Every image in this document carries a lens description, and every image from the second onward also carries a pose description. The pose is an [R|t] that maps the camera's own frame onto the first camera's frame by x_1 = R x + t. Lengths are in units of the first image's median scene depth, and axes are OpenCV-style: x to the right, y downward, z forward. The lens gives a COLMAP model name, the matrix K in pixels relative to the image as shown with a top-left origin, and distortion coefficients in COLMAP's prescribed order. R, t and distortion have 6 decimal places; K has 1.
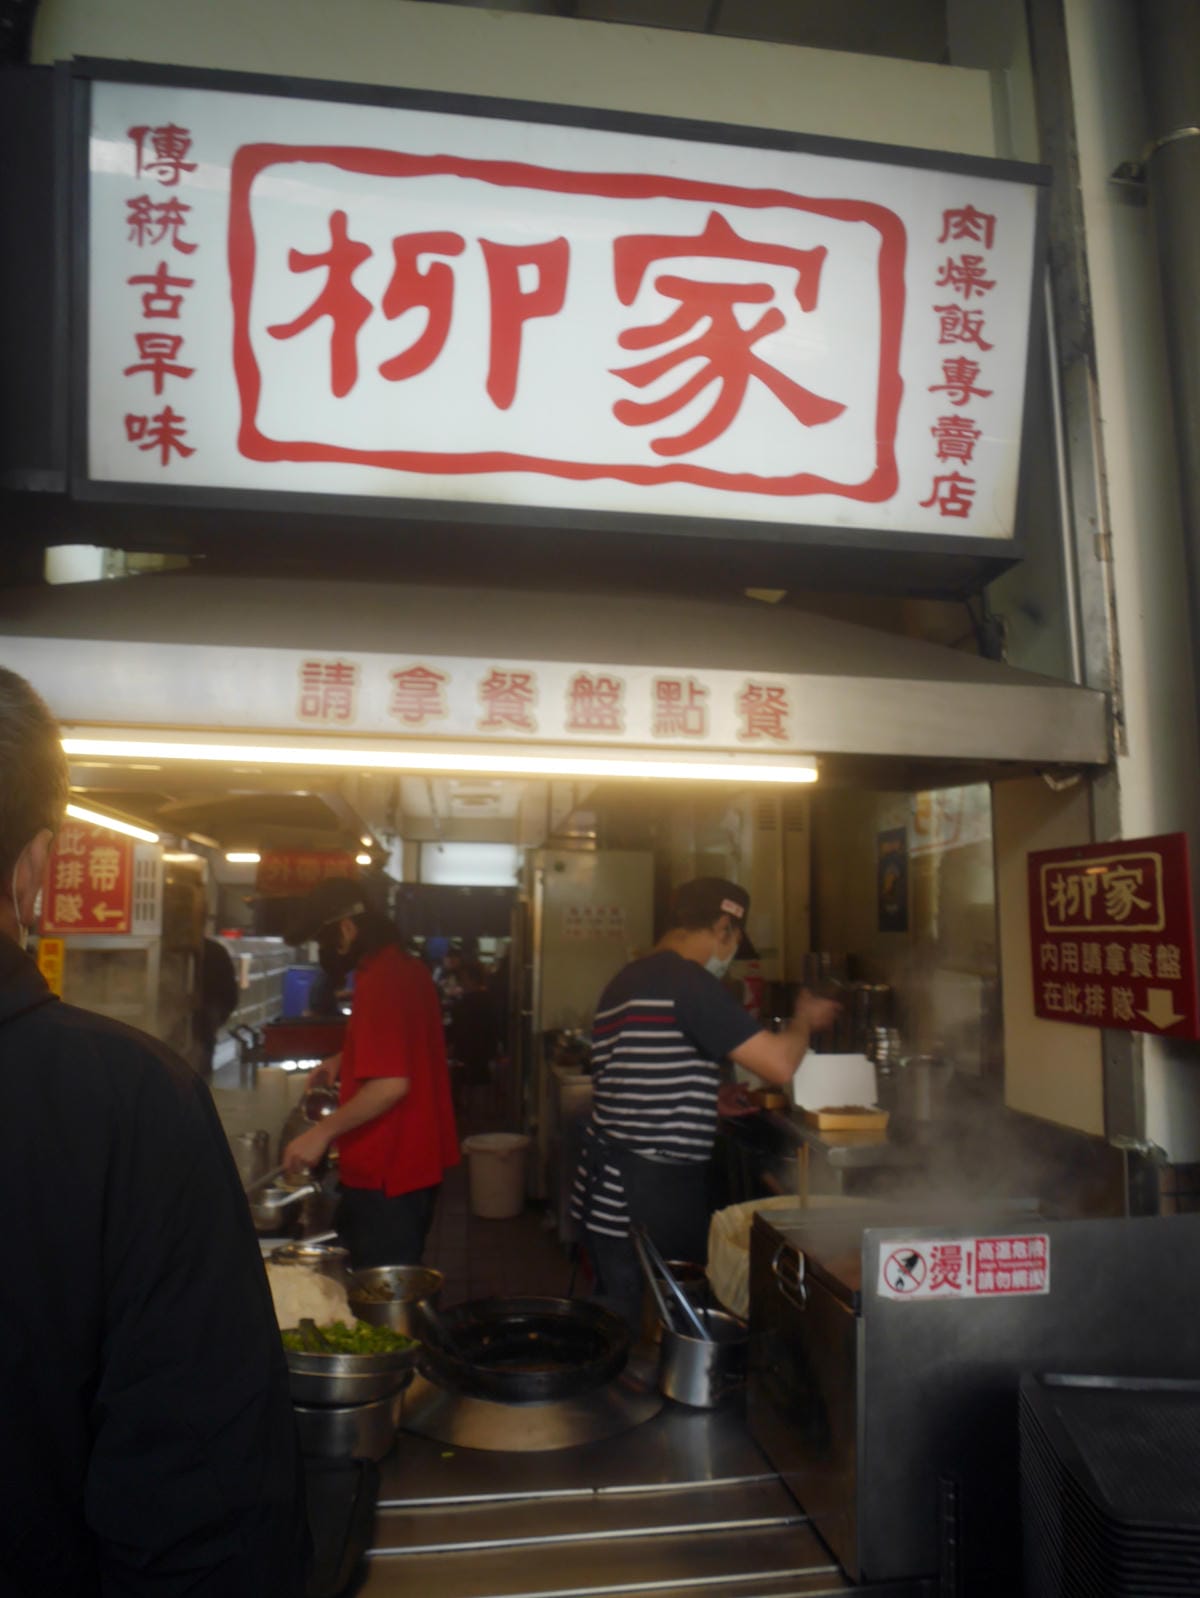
lens RADIAL K [[1005.6, 0, 600.0], [0, 1005.6, 799.0], [0, 0, 1]] dist [-0.039455, 0.003038]
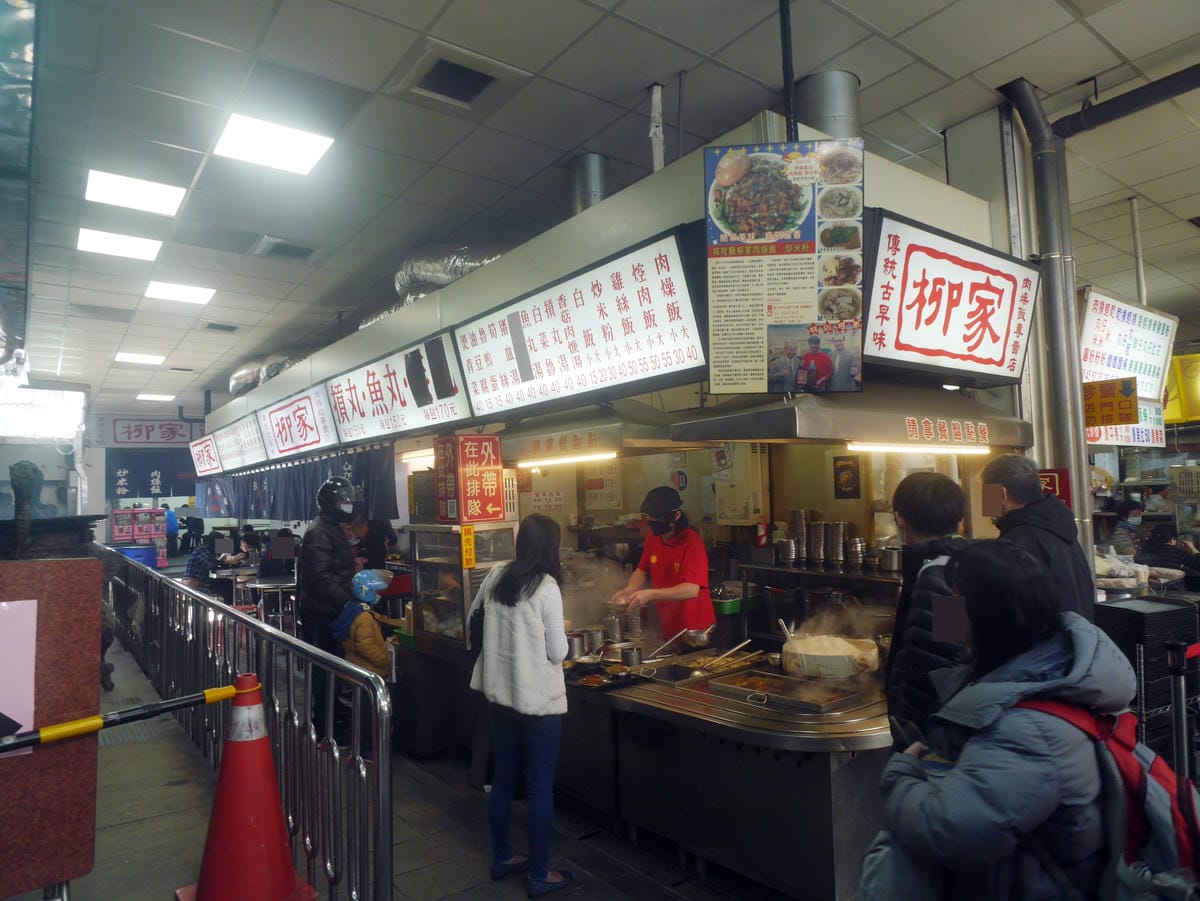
lens RADIAL K [[755.1, 0, 600.0], [0, 755.1, 450.5], [0, 0, 1]] dist [-0.039455, 0.003038]
pose [[0.866983, -0.013667, 0.498151, -2.206825], [-0.020684, 0.997776, 0.063373, -0.165524], [-0.497909, -0.065247, 0.864771, -0.492781]]
